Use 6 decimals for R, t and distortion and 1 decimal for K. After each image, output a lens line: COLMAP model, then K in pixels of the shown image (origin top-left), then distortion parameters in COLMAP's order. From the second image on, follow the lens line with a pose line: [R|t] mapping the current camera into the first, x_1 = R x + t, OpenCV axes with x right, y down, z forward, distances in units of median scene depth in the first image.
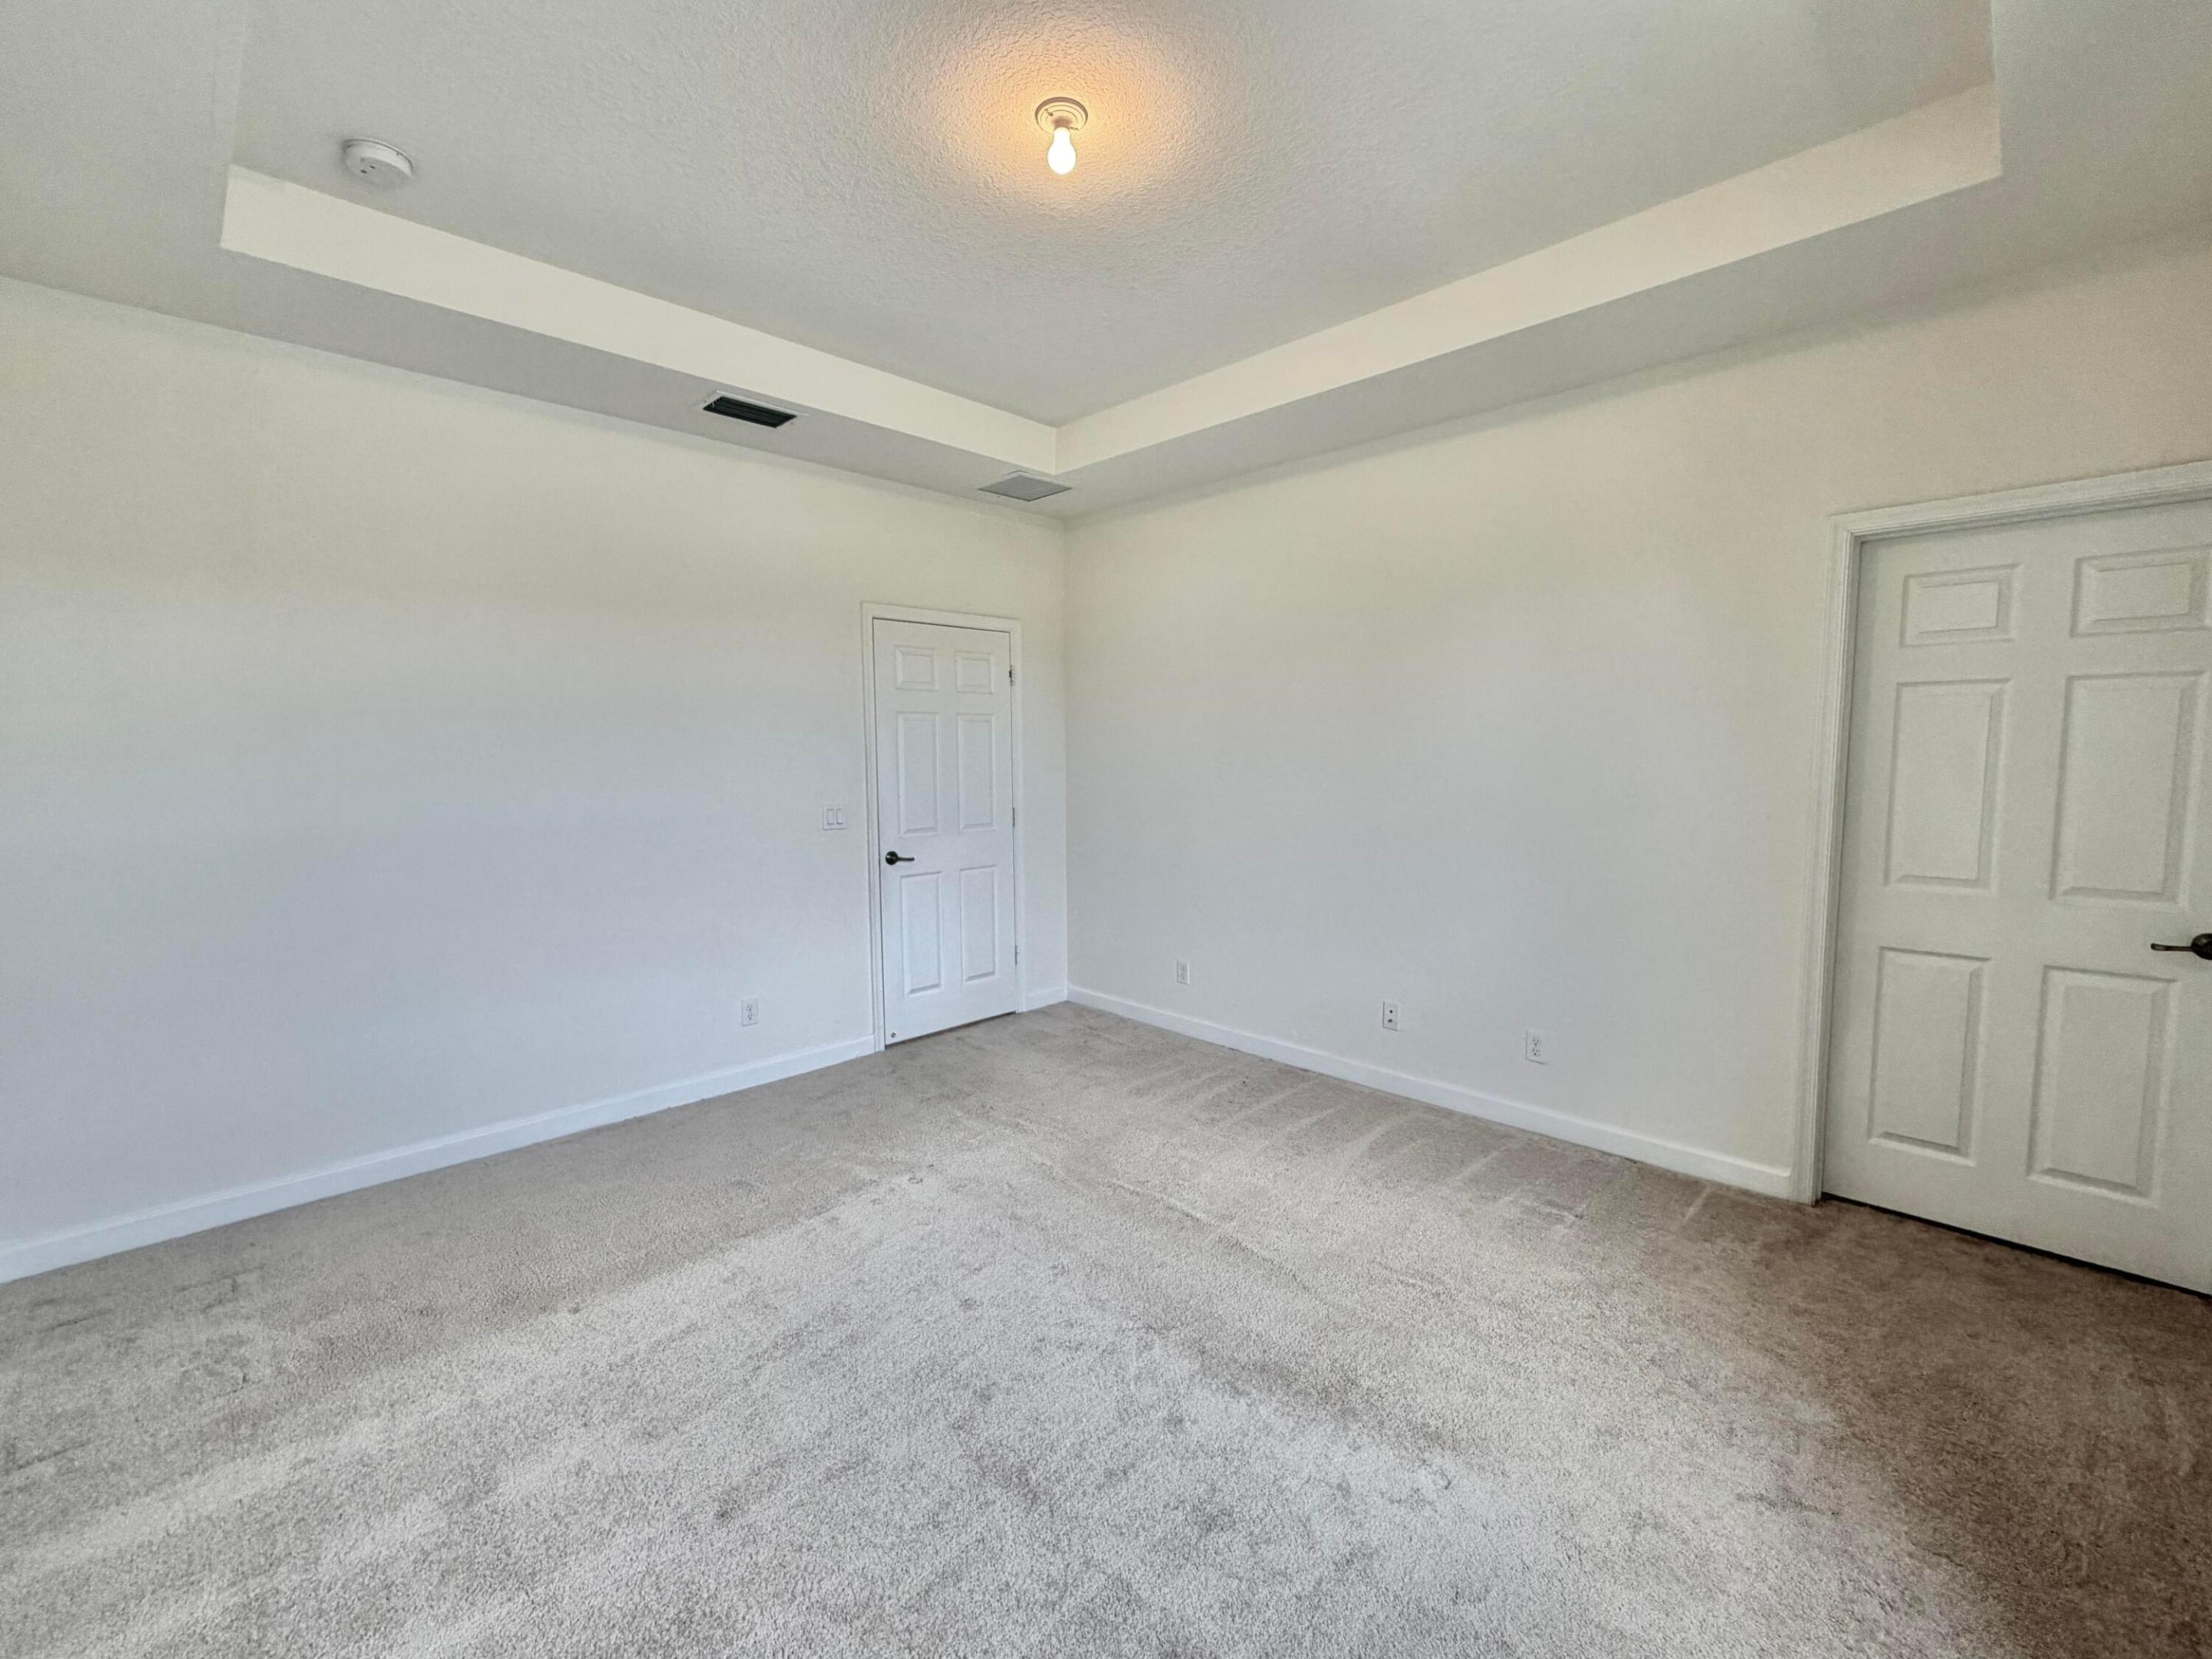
lens RADIAL K [[934.6, 0, 1106.0], [0, 934.6, 829.5], [0, 0, 1]] dist [0.001019, 0.000077]
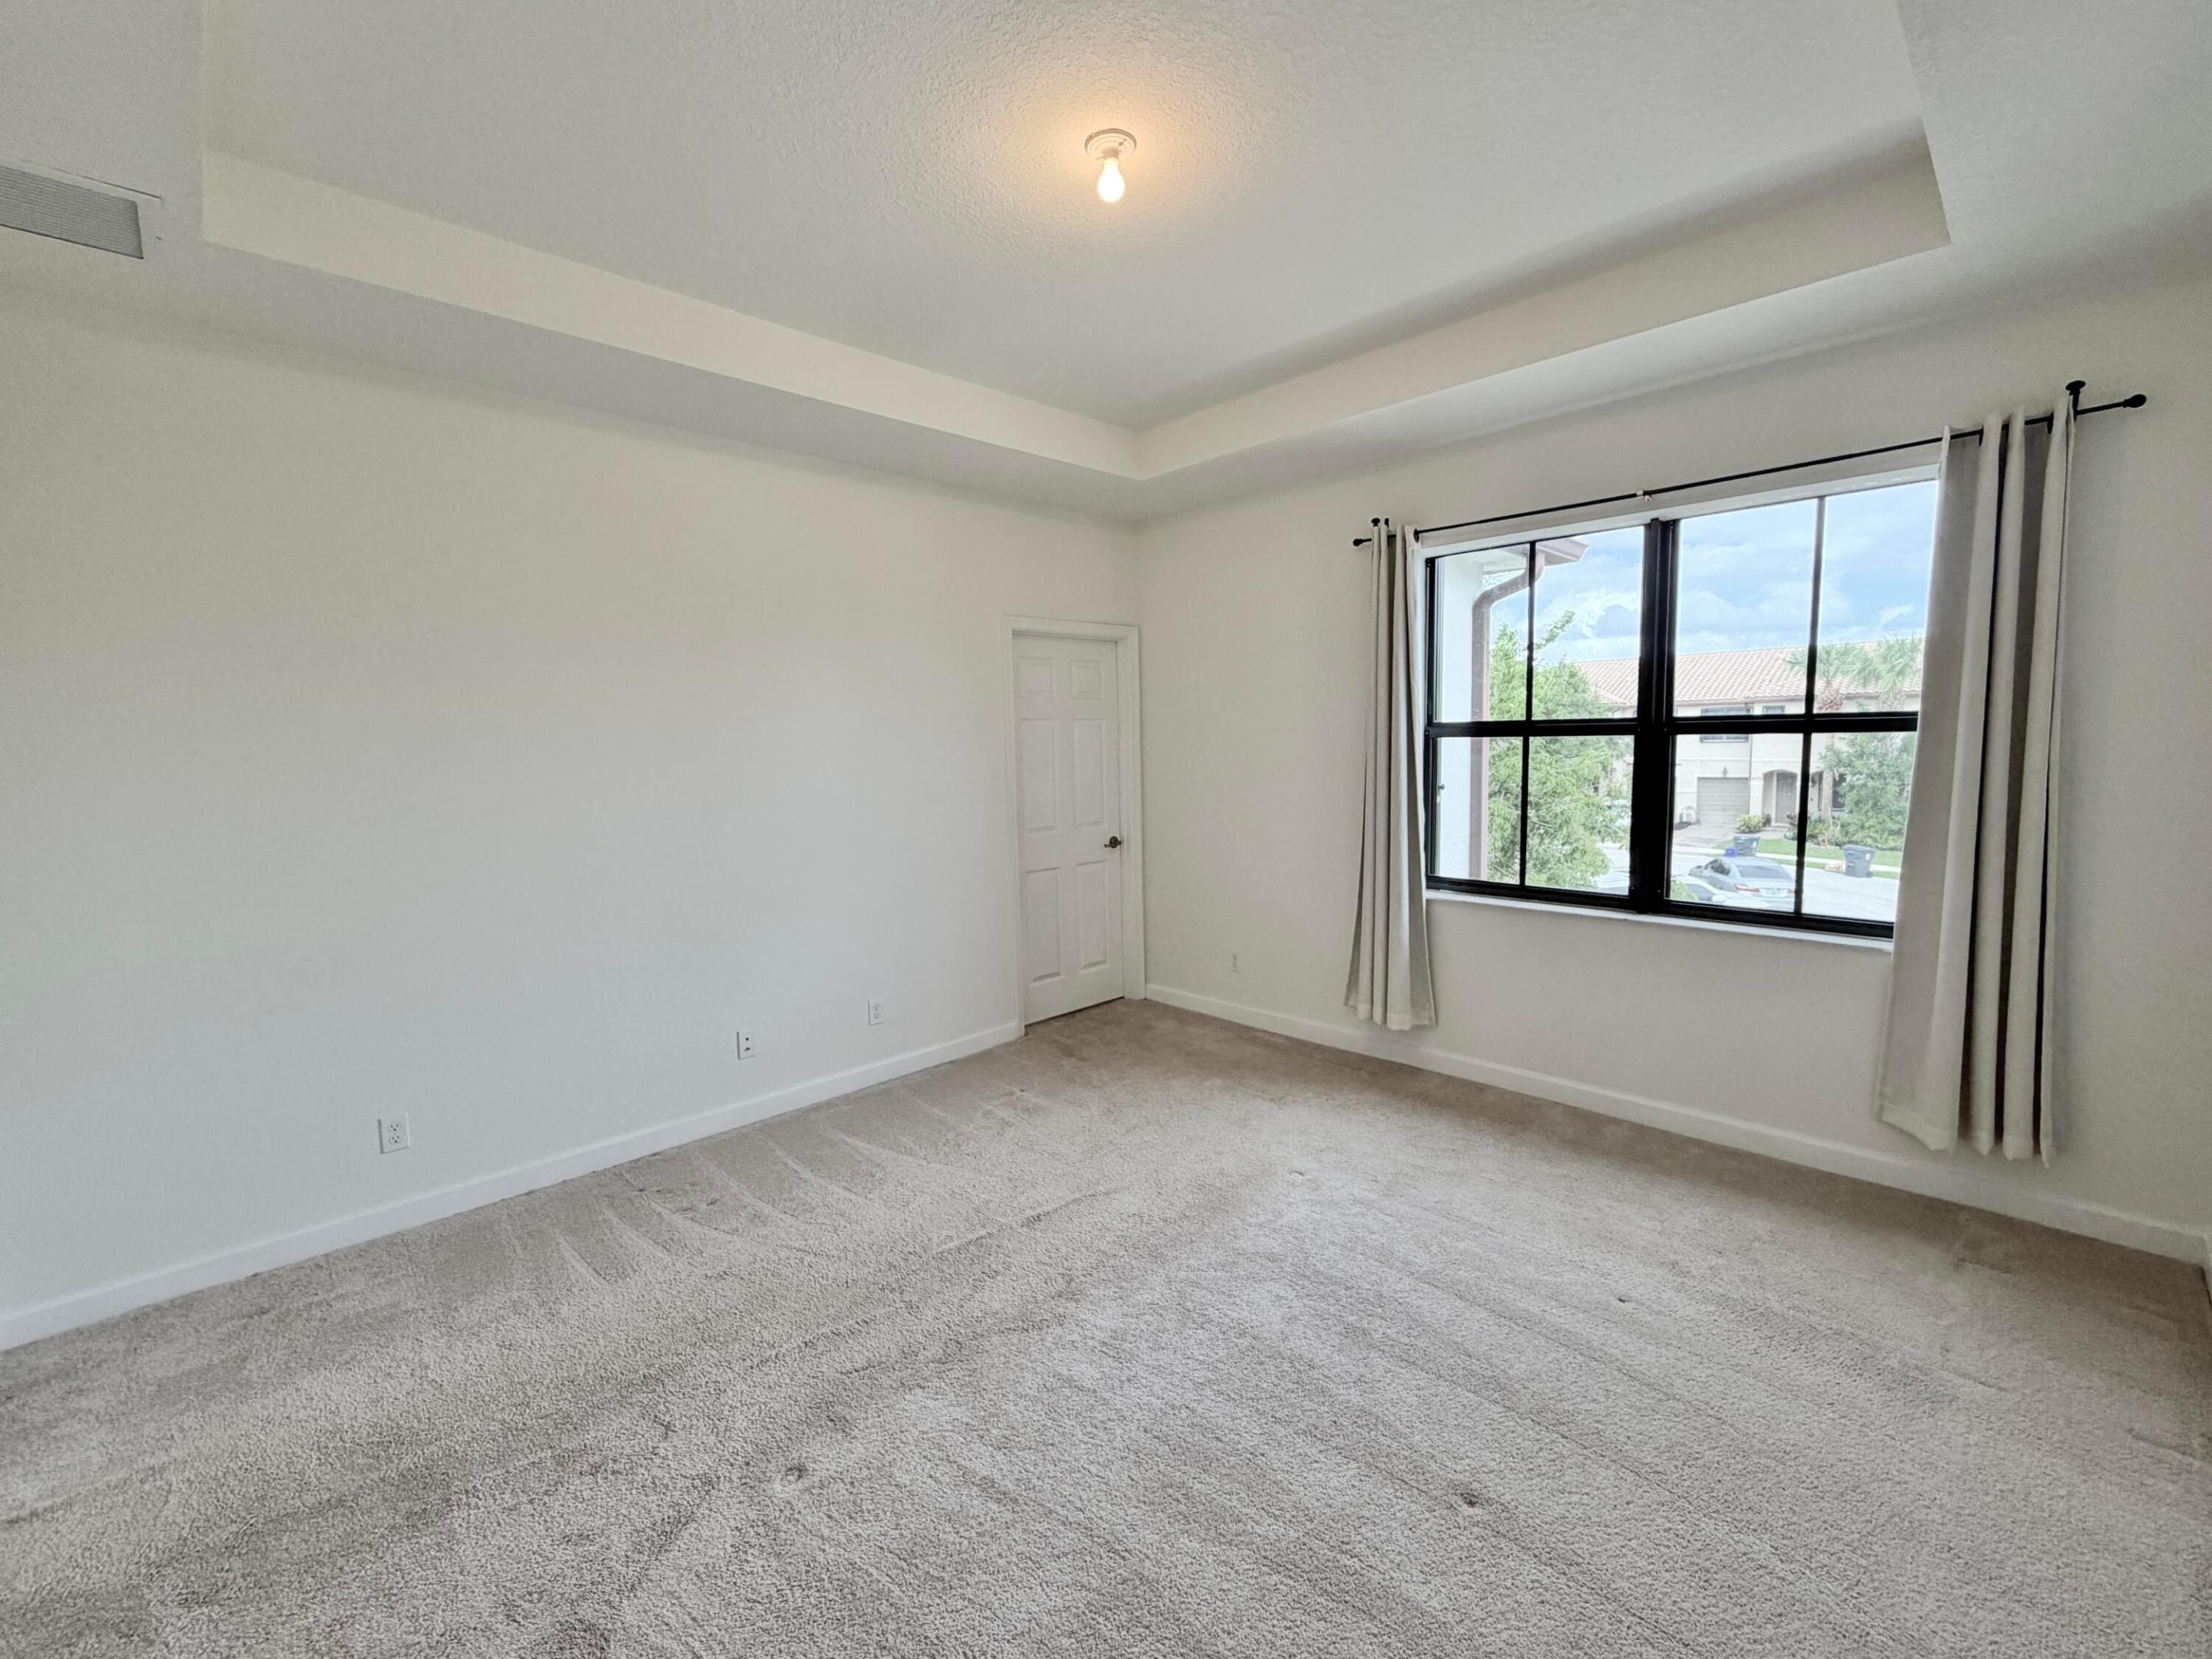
lens RADIAL K [[934.6, 0, 1106.0], [0, 934.6, 829.5], [0, 0, 1]] dist [0.001019, 0.000077]
pose [[0.008406, -0.092102, 0.995714, -0.823646], [0.109057, 0.989894, 0.090643, -0.085801], [-0.994000, 0.107827, 0.018365, 0.777055]]
